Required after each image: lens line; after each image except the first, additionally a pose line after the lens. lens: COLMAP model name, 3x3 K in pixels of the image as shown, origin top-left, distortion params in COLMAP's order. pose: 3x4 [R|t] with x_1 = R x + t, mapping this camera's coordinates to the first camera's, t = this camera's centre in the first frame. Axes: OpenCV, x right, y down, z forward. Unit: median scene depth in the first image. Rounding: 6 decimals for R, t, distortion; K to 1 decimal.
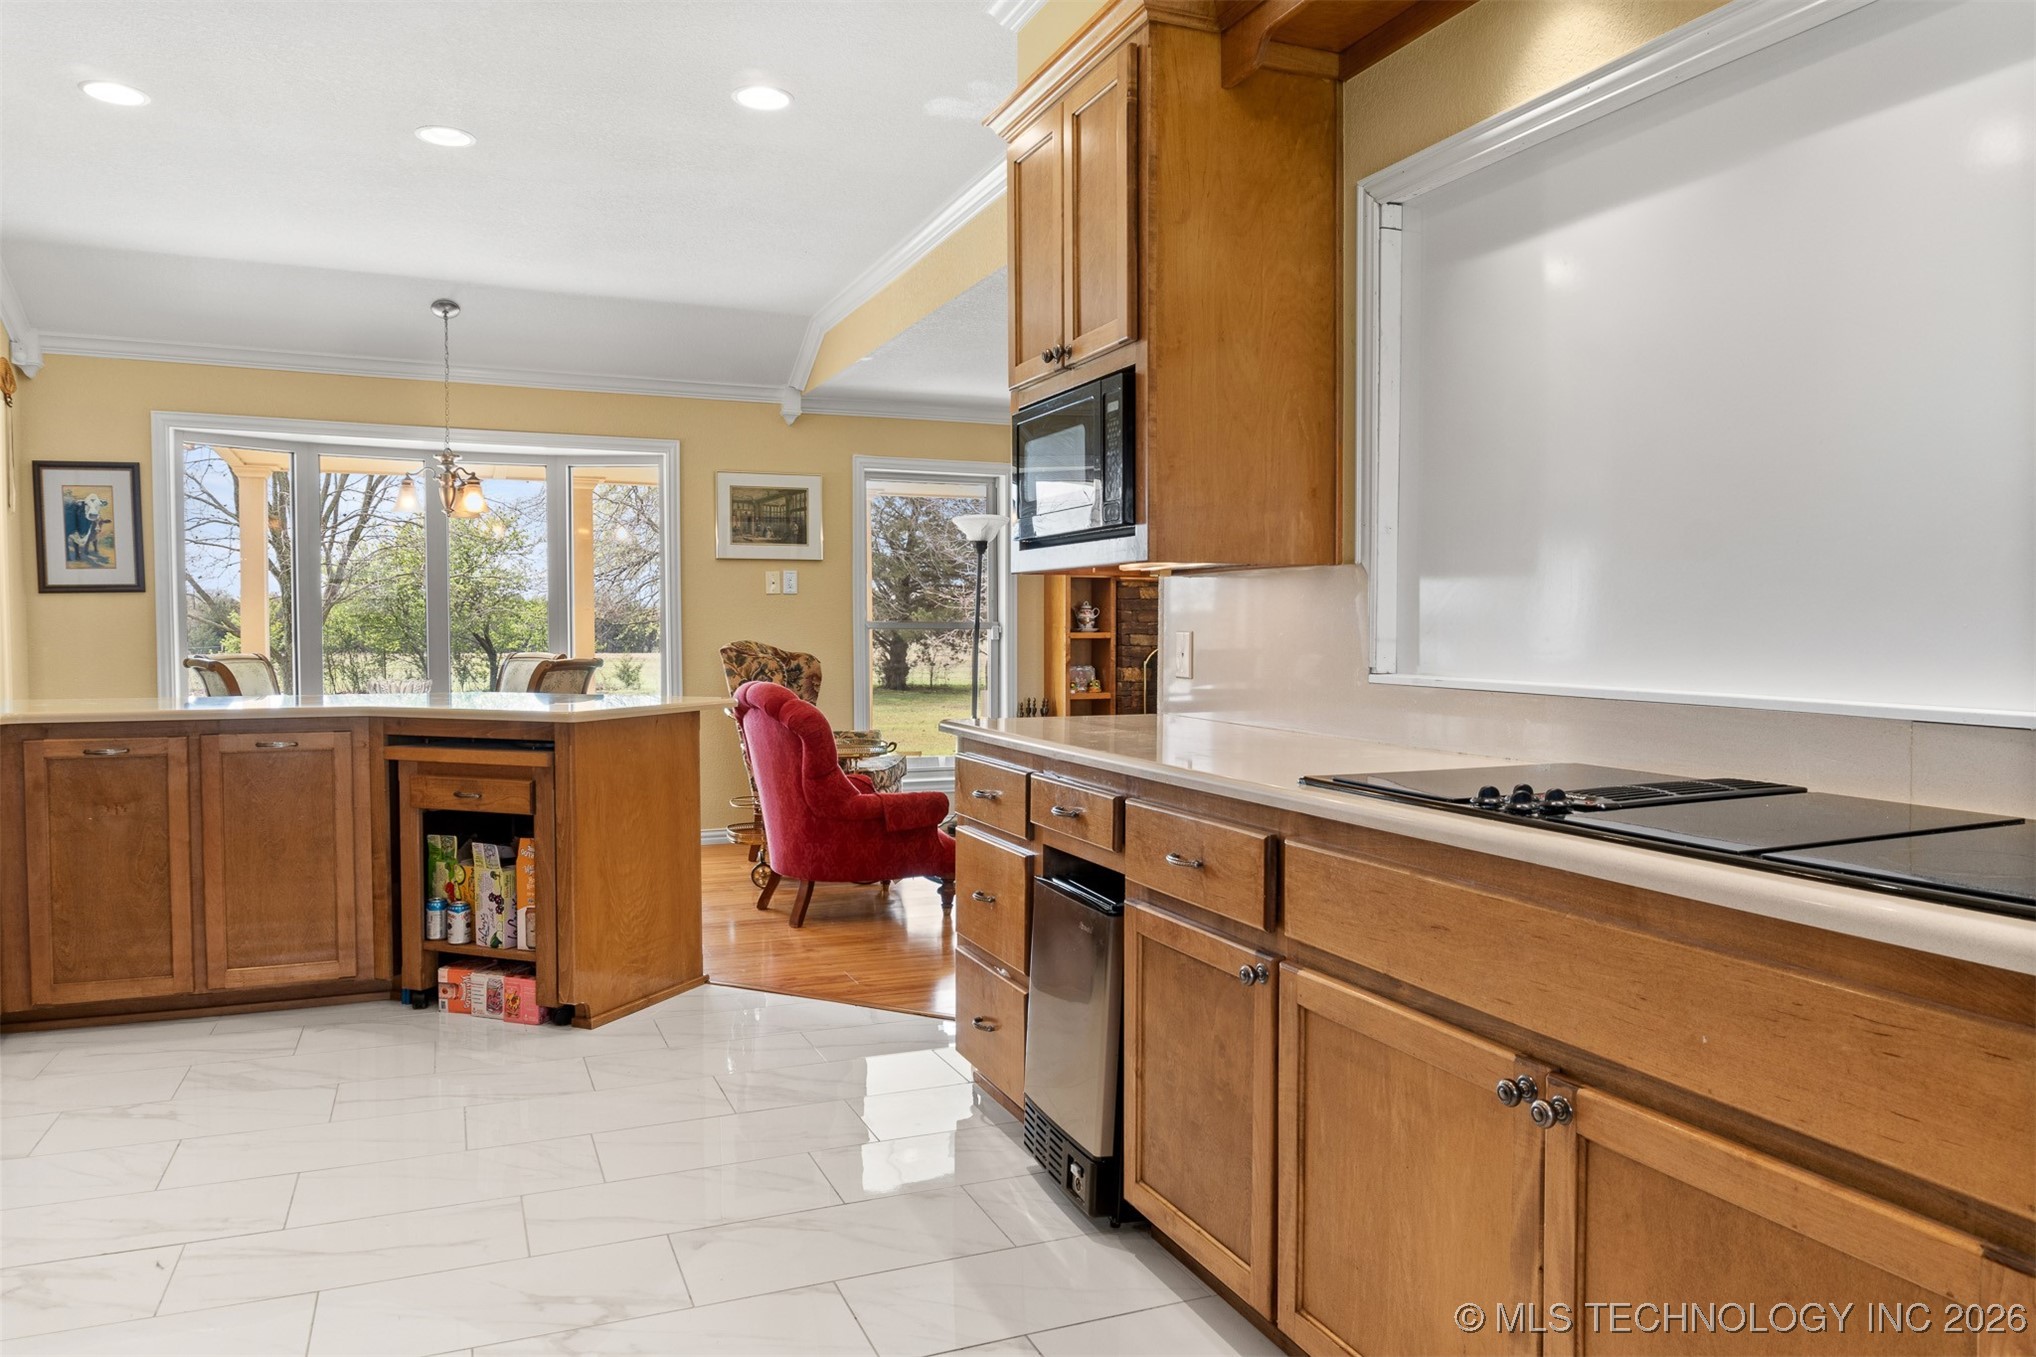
lens RADIAL K [[1351.3, 0, 1019.8], [0, 1351.3, 694.7], [0, 0, 1]] dist [-0.021164, -0.004527]
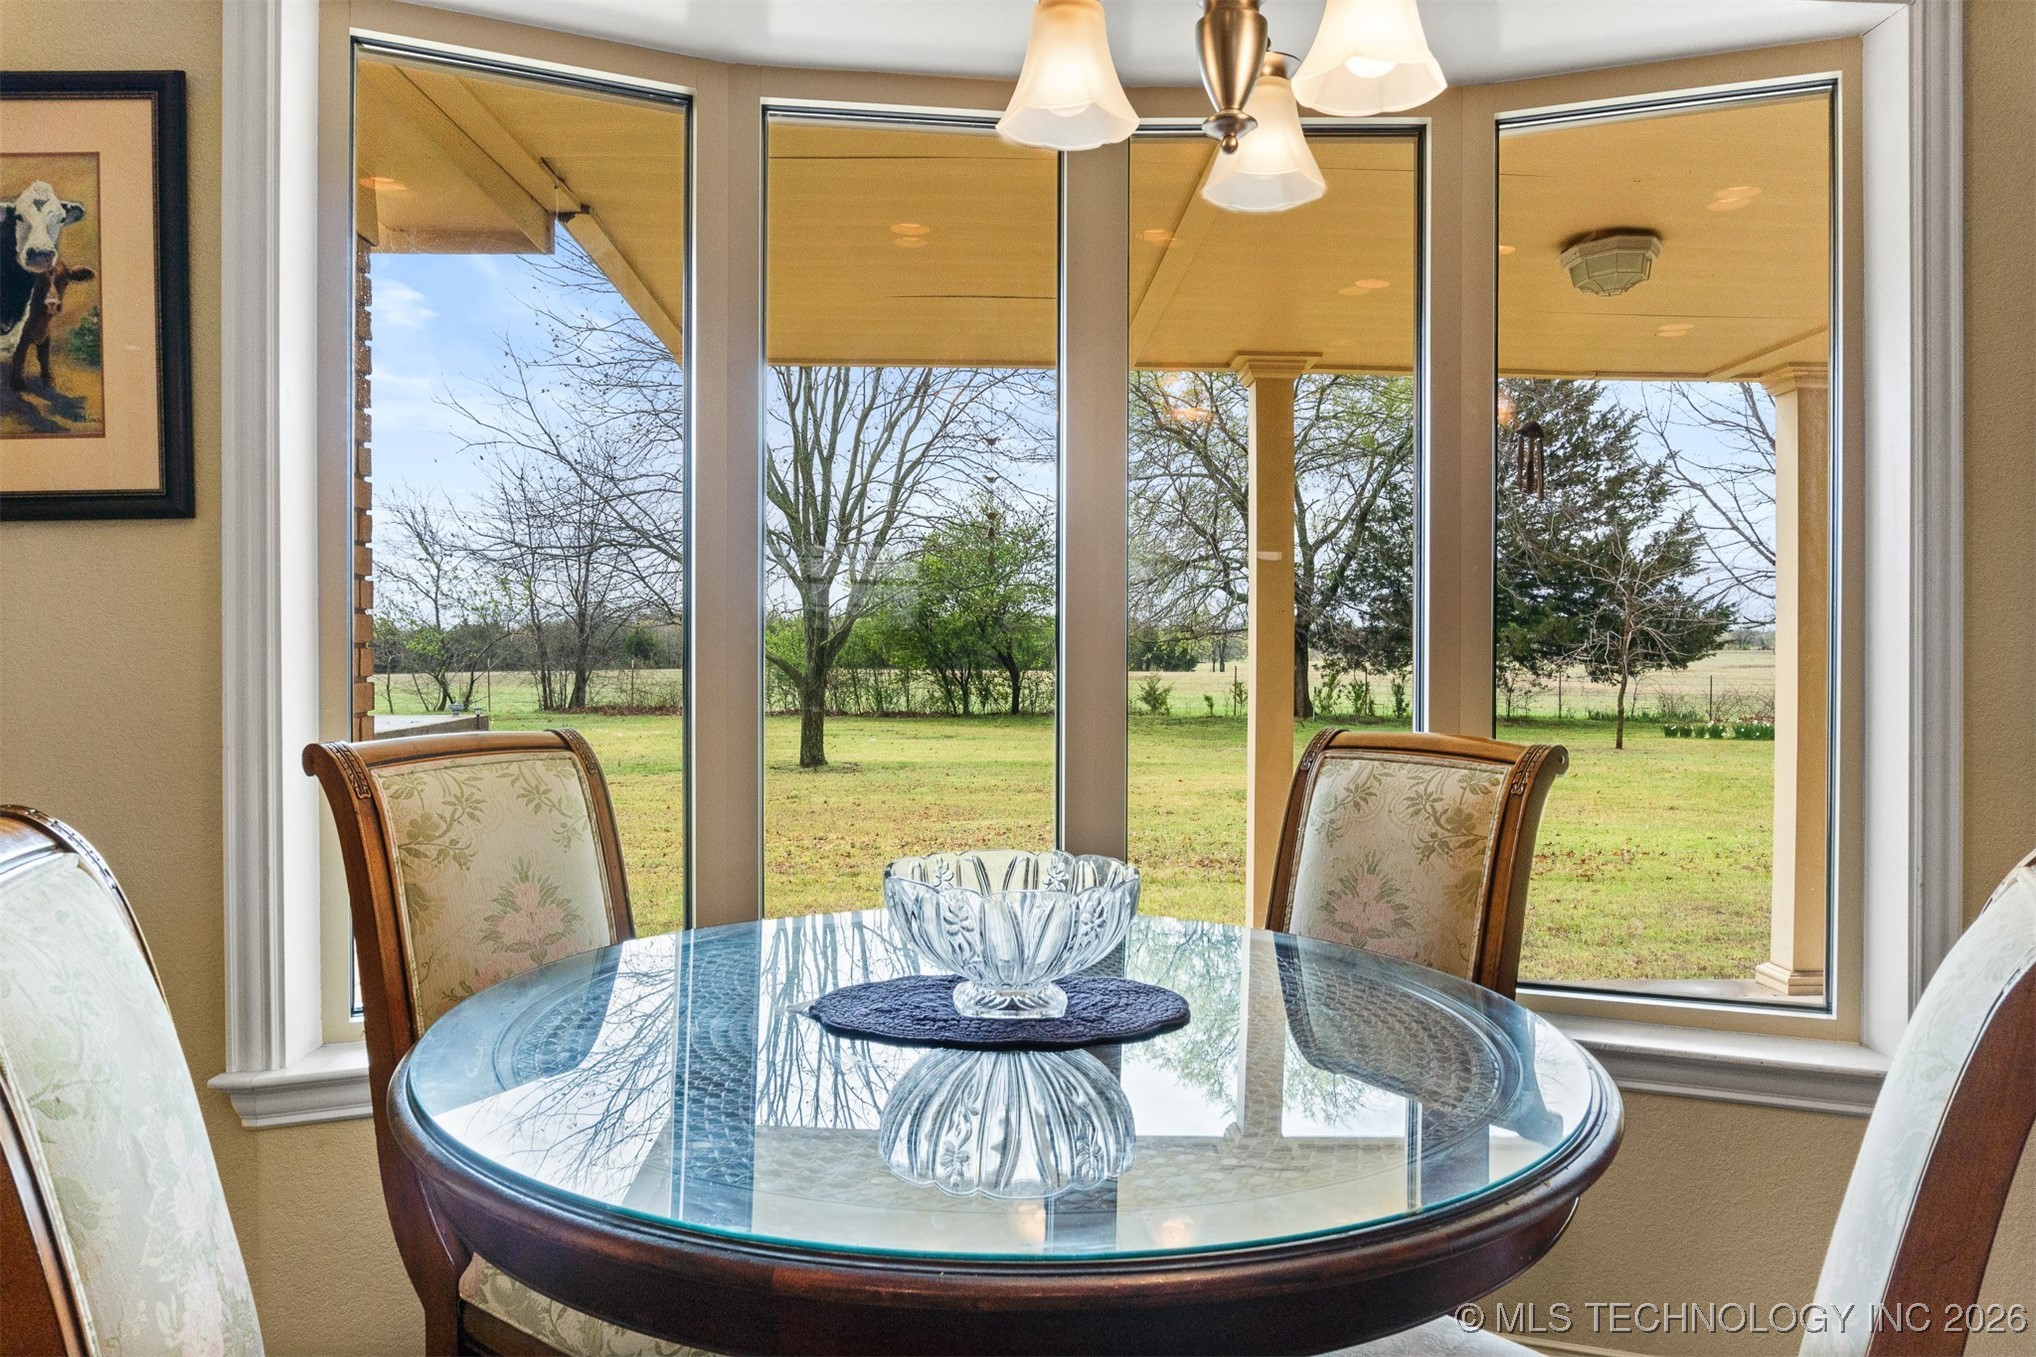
lens RADIAL K [[1351.3, 0, 1014.1], [0, 1351.3, 665.7], [0, 0, 1]] dist [-0.021164, -0.004527]
pose [[0.935422, 0.009456, -0.353408, -0.110721], [-0.021732, 0.999290, -0.030784, -0.011430], [0.352866, 0.036476, 0.934963, 0.228311]]
